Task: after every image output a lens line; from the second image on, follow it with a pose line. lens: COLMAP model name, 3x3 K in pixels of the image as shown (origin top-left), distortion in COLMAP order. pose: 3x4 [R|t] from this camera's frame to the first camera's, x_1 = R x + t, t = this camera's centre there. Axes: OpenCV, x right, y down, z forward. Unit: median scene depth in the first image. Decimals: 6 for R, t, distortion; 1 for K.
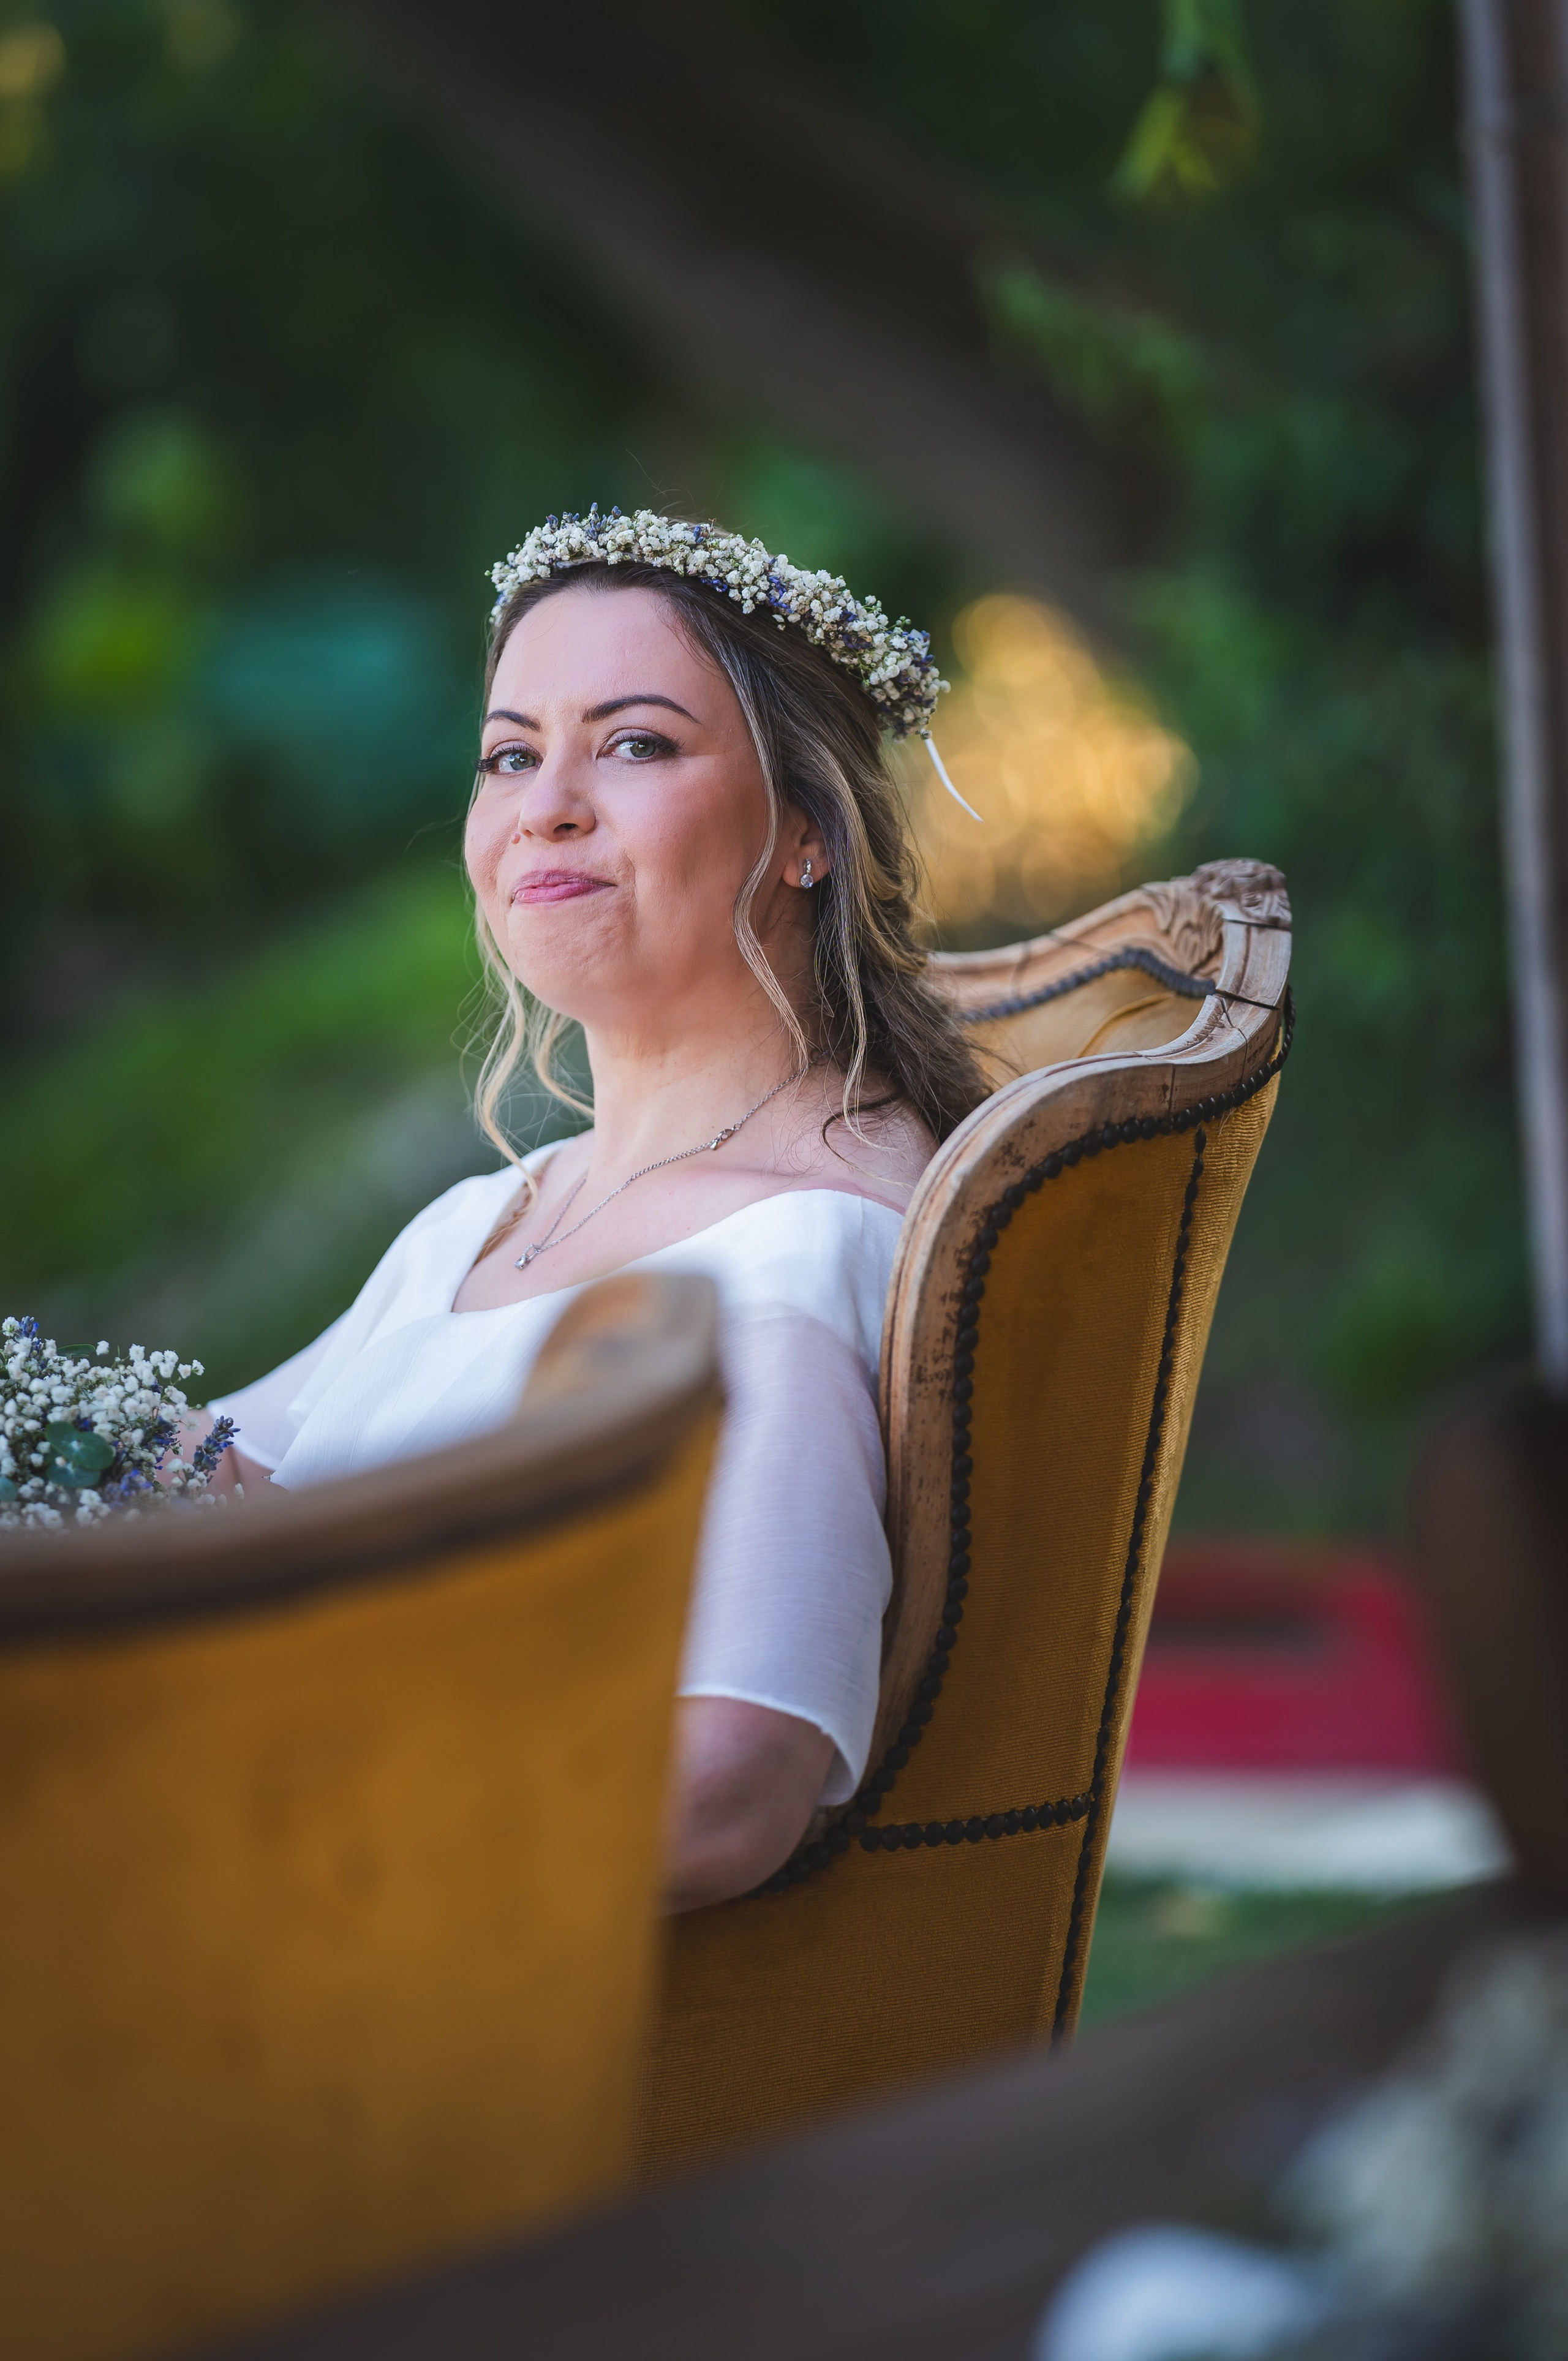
lens RADIAL K [[9819.3, 0, 781.4], [0, 9819.3, 1187.3], [0, 0, 1]] dist [0.147204, 0.000000]
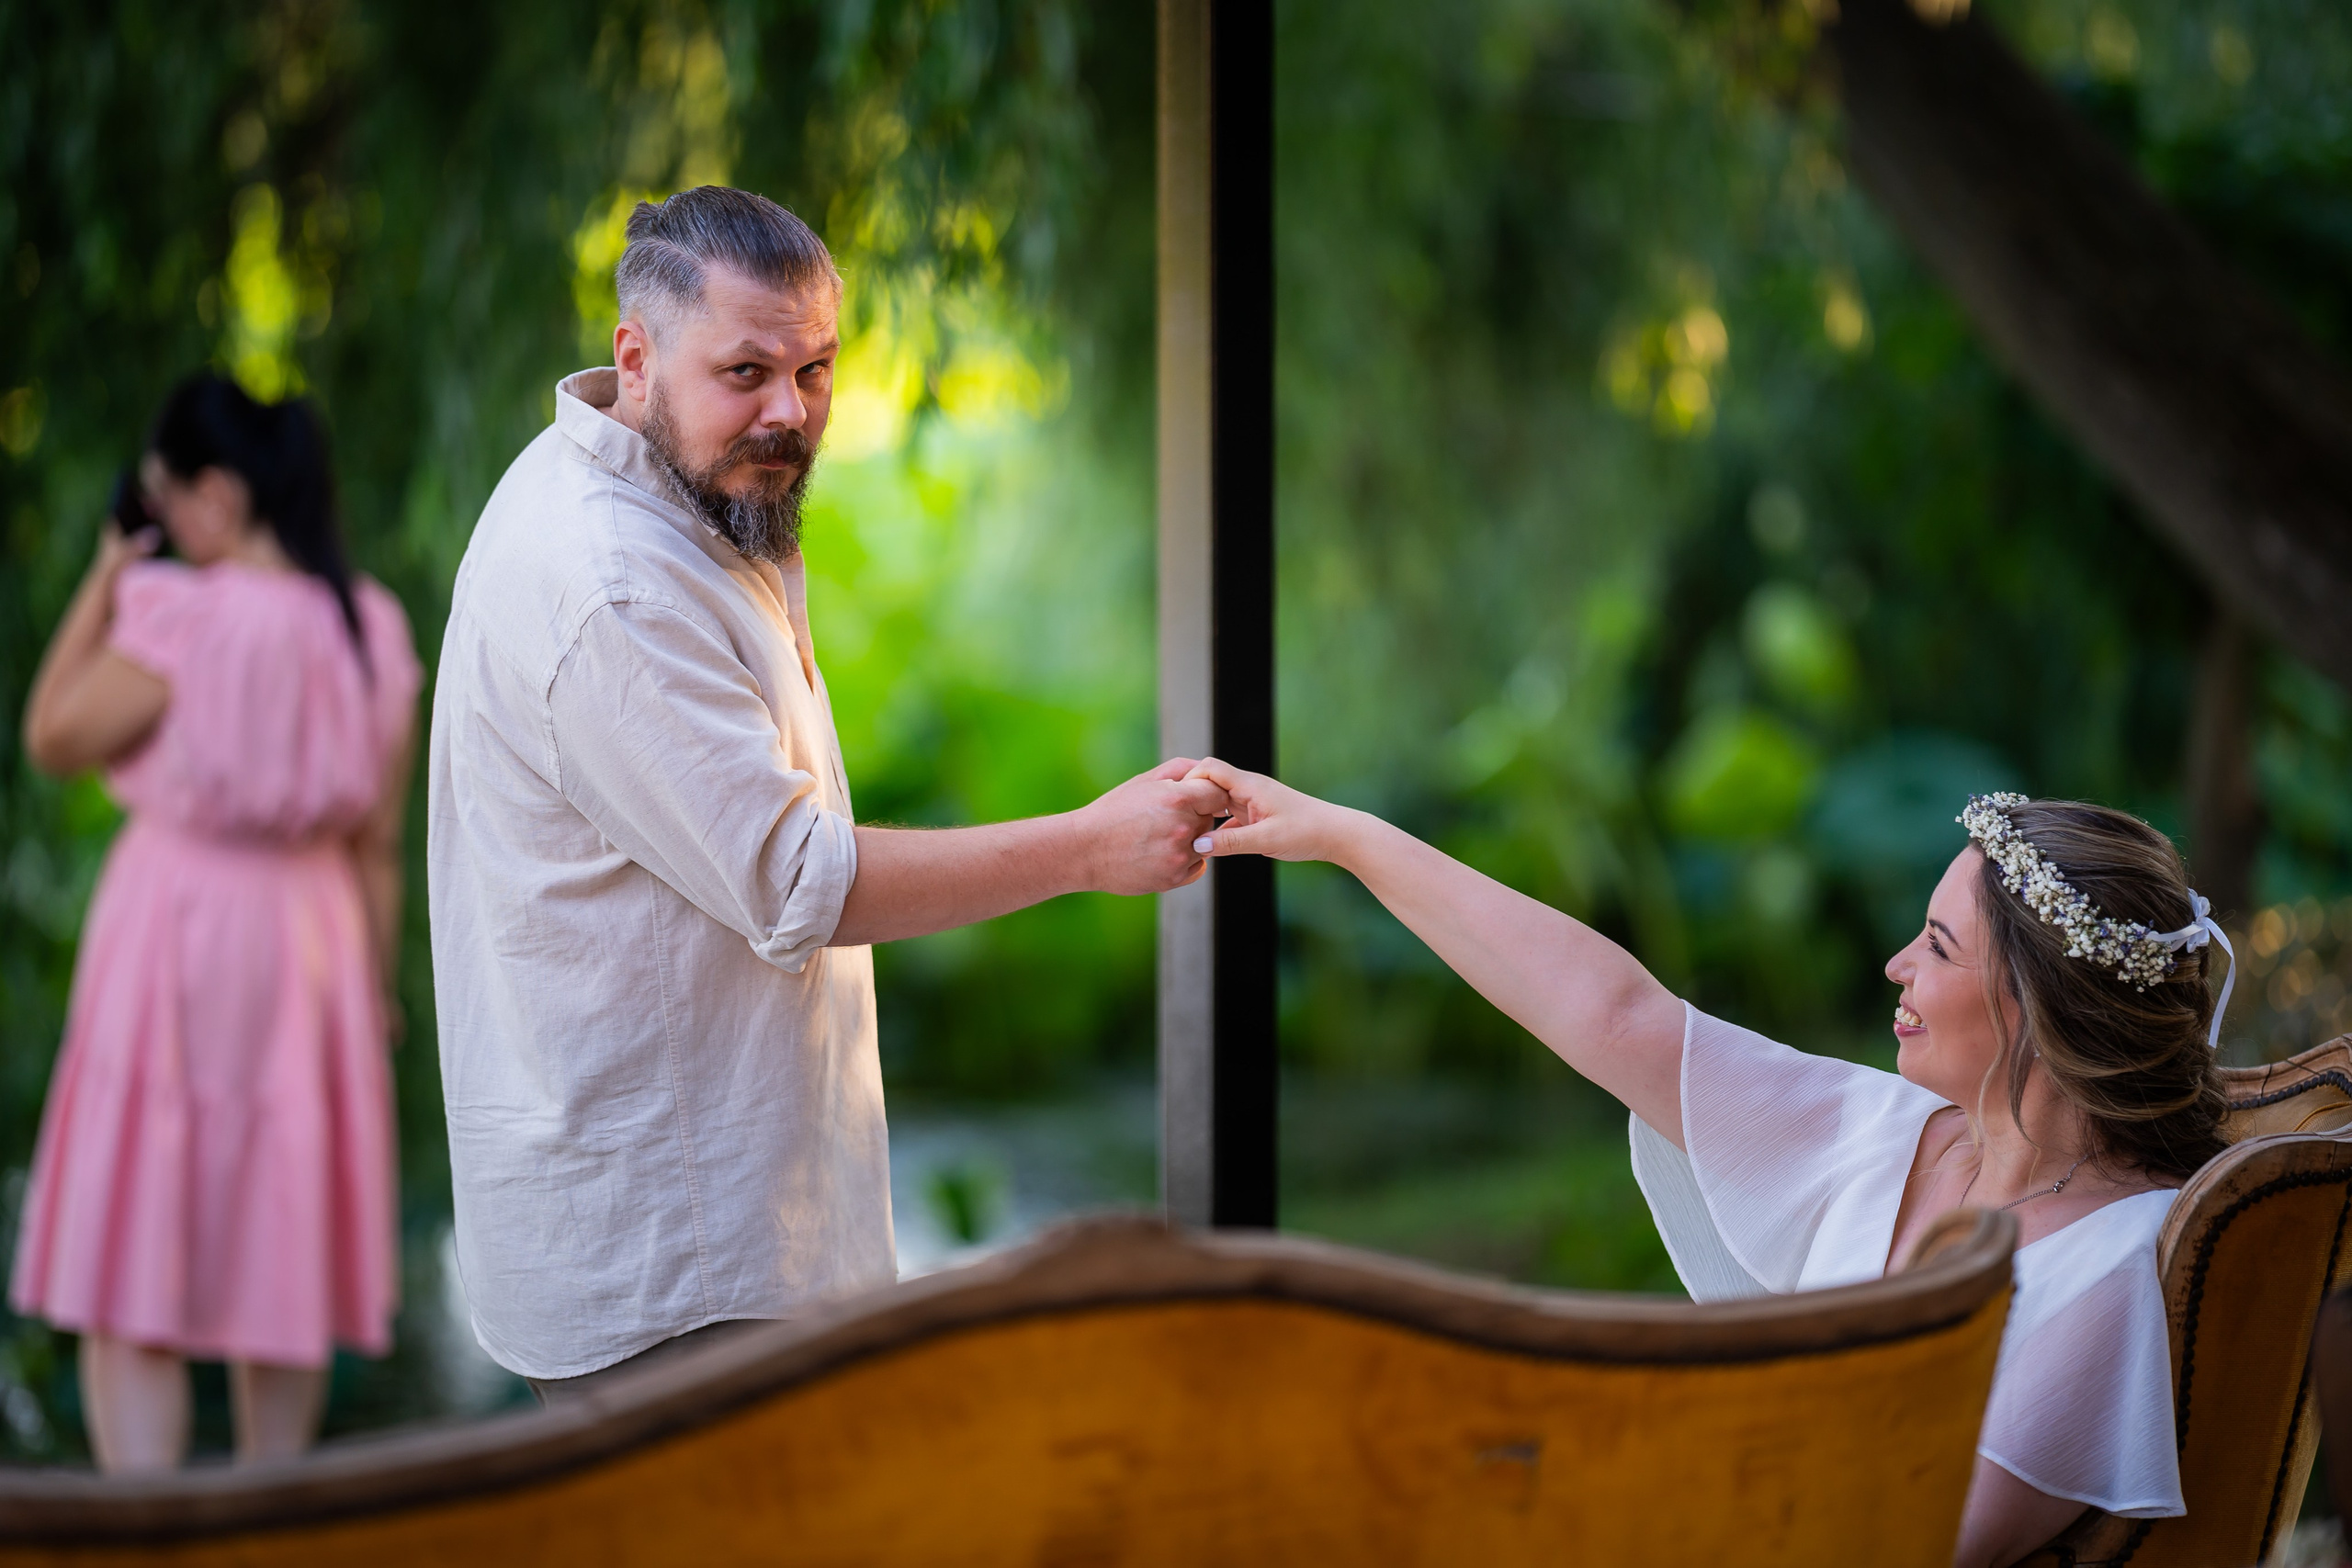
lens RADIAL K [[9780.6, 0, 1174.8], [0, 9780.6, 781.1], [0, 0, 1]] dist [0.147204, 0.000000]
pose [[0.988661, 0.082188, -0.125674, 0.049253], [-0.088281, 0.995137, -0.043695, 0.016693], [0.121471, 0.054294, 0.991109, -0.677152]]
